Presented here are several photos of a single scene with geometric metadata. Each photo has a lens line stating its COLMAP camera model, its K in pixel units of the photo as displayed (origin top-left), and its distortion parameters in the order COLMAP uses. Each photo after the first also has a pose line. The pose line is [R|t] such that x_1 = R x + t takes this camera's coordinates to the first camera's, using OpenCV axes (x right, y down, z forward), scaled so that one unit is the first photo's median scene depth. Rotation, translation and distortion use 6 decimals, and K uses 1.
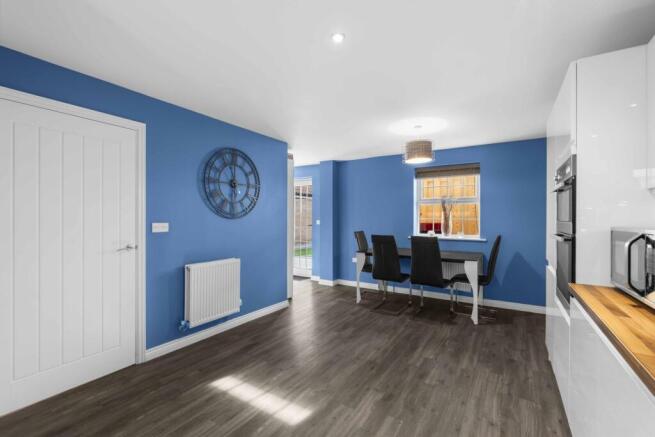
lens RADIAL K [[290.4, 0, 326.6], [0, 290.4, 218.2], [0, 0, 1]] dist [-0.002972, -0.000288]
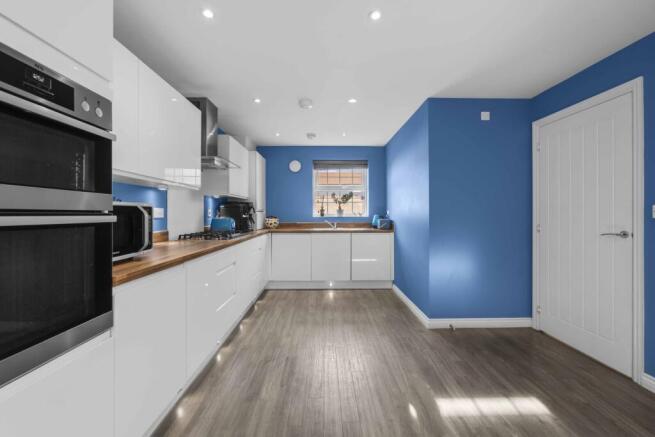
lens RADIAL K [[290.4, 0, 328.7], [0, 290.4, 214.5], [0, 0, 1]] dist [-0.002972, -0.000288]
pose [[-0.836901, 0.000096, -0.547354, 0.552465], [-0.001245, 0.999997, 0.002080, 0.045962], [0.547353, 0.002422, -0.836898, 1.348225]]
